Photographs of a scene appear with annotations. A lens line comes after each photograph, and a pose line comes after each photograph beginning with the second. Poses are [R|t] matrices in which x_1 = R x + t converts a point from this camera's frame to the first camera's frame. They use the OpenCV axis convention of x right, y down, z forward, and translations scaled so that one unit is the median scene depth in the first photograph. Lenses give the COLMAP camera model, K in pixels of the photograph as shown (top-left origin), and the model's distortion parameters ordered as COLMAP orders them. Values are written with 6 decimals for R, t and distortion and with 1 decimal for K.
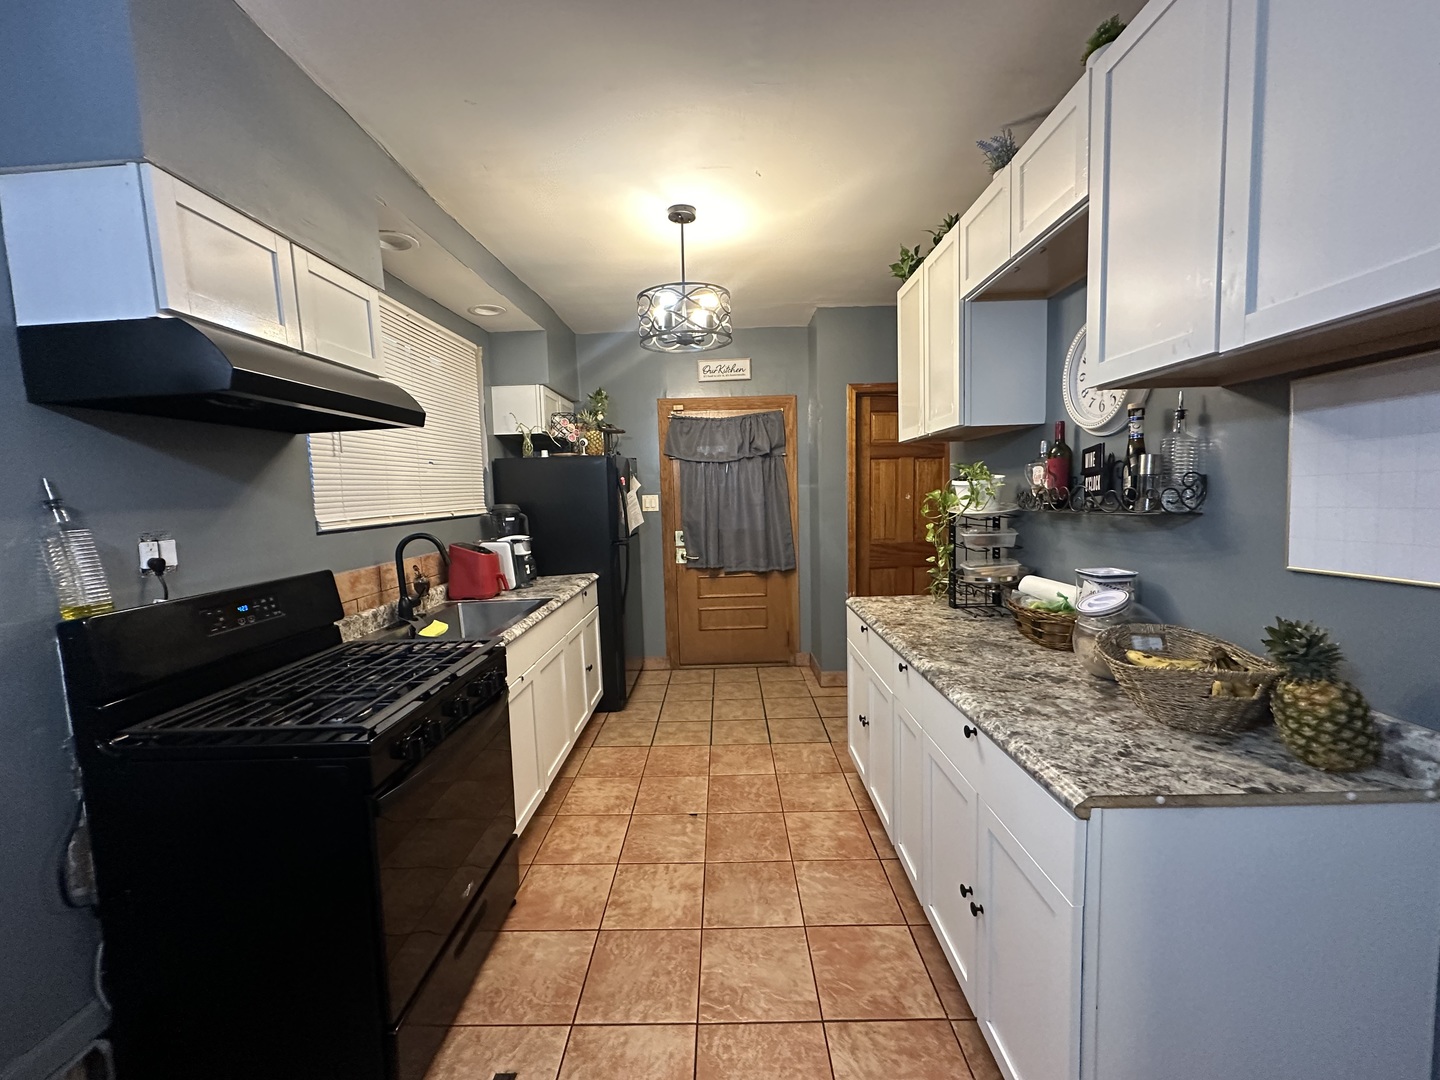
lens RADIAL K [[571.7, 0, 720.0], [0, 571.7, 540.0], [0, 0, 1]] dist [-0.000458, -0.000194]
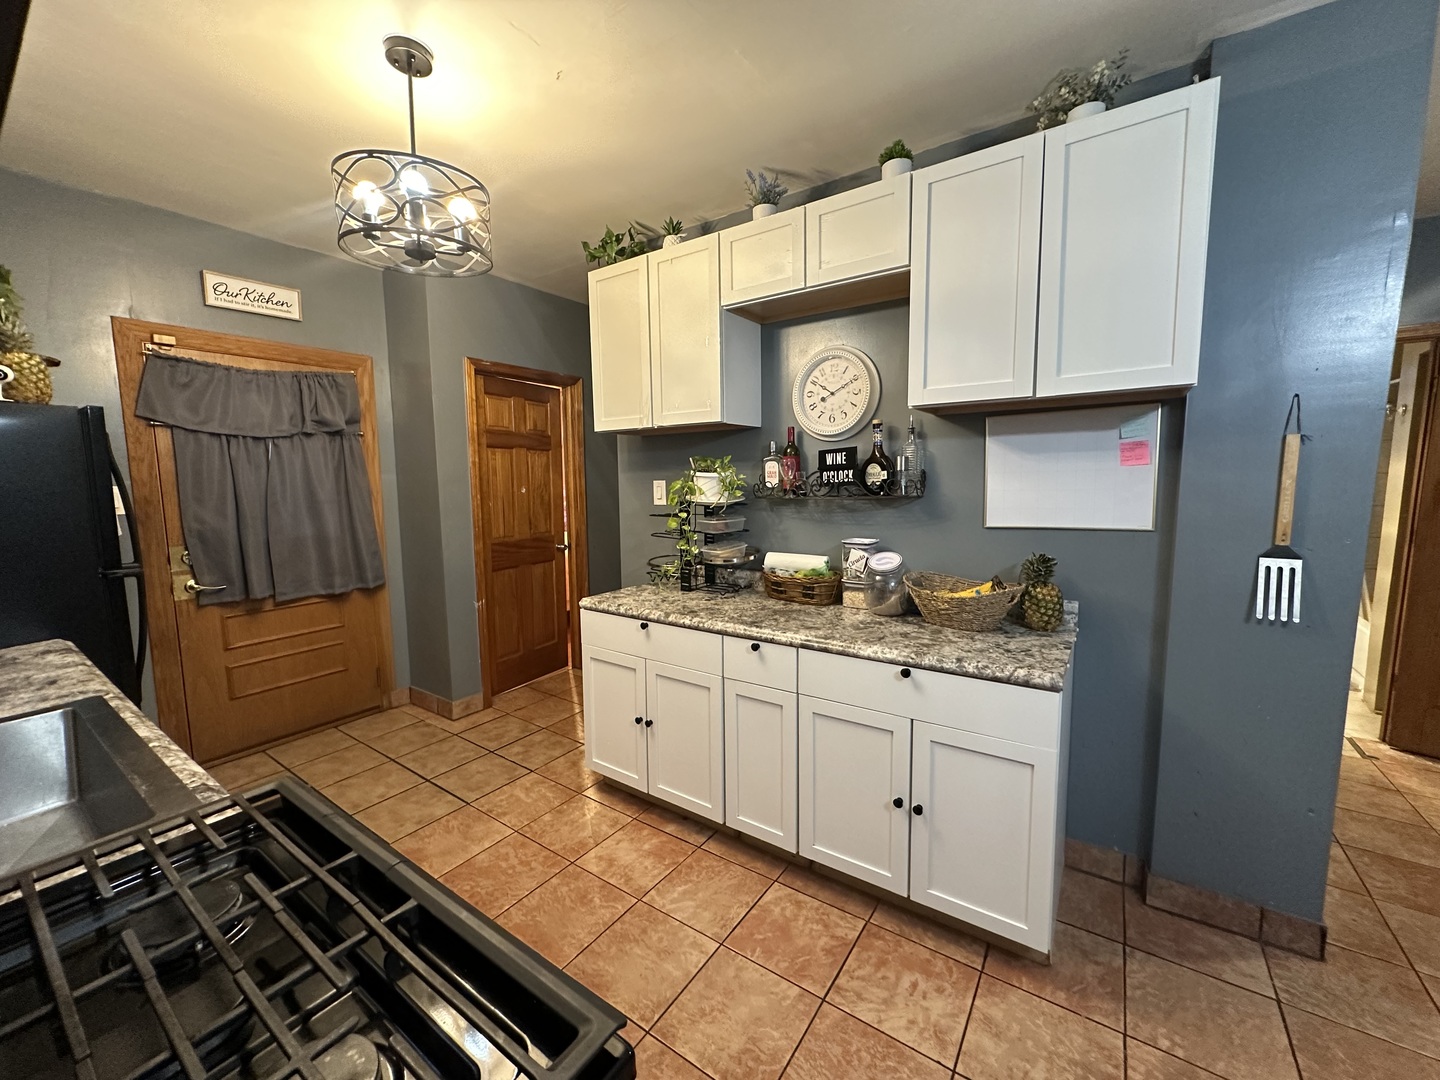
lens RADIAL K [[571.7, 0, 720.0], [0, 571.7, 540.0], [0, 0, 1]] dist [-0.000458, -0.000194]
pose [[0.565734, -0.068613, 0.821728, -0.518165], [0.066163, 0.997096, 0.037705, -0.016472], [-0.821929, 0.033037, 0.568631, 0.403432]]
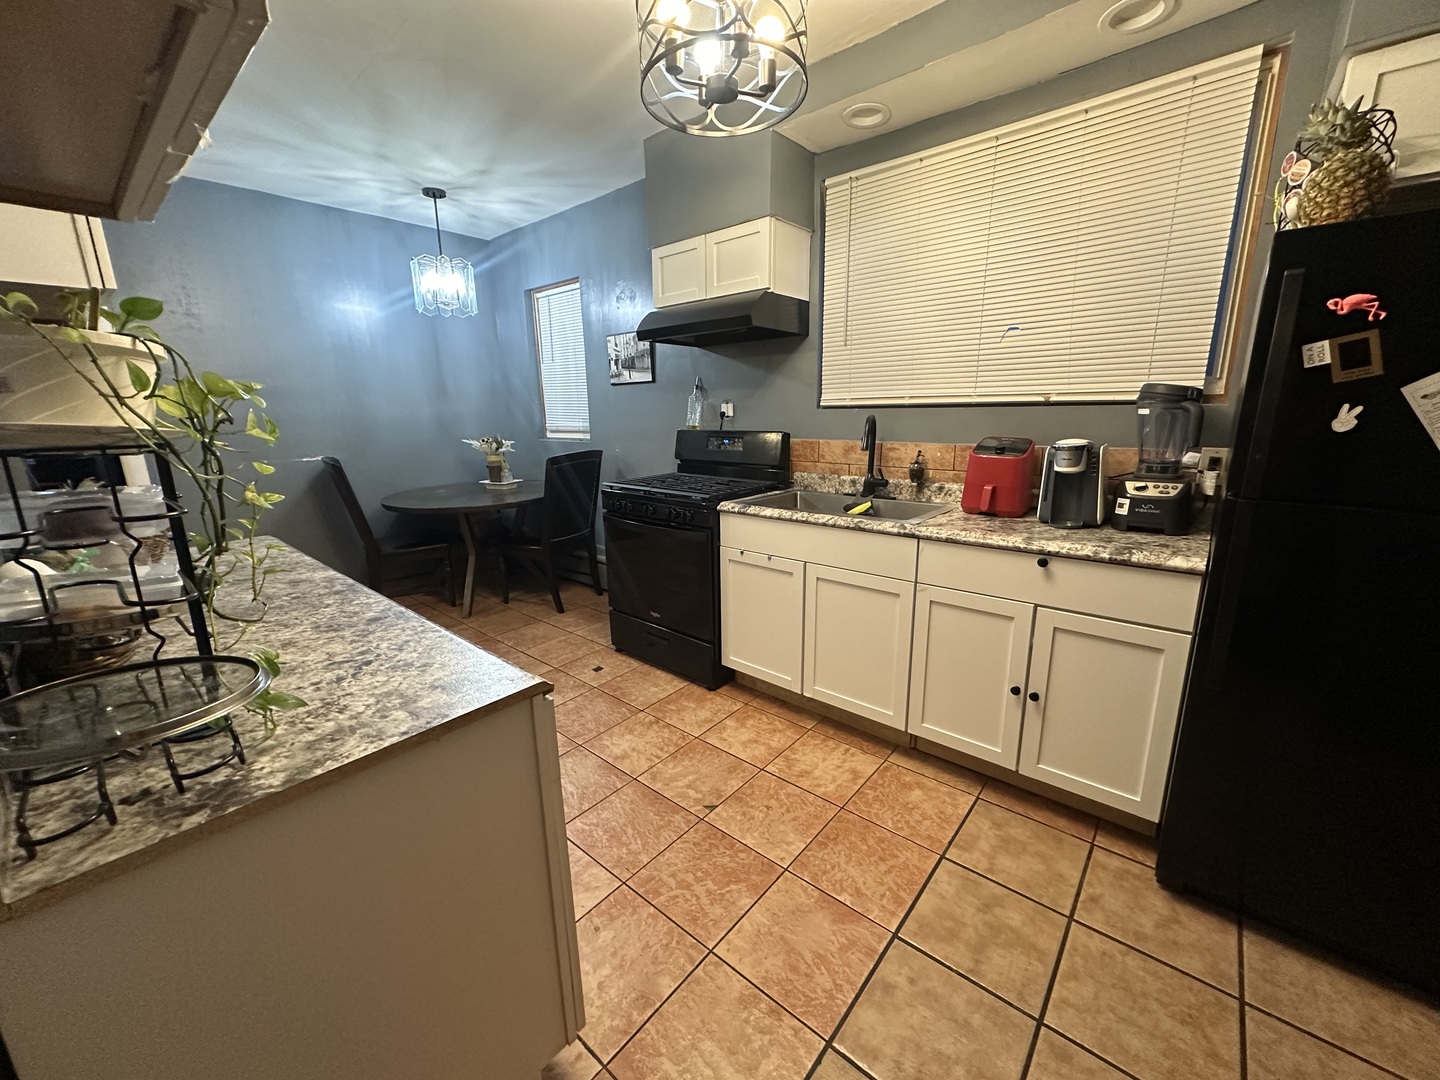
lens RADIAL K [[571.7, 0, 720.0], [0, 571.7, 540.0], [0, 0, 1]] dist [-0.000458, -0.000194]
pose [[-0.645747, 0.213466, -0.733105, 0.525112], [-0.017641, 0.955698, 0.293819, -0.060649], [0.763347, 0.202666, -0.613374, 1.067857]]
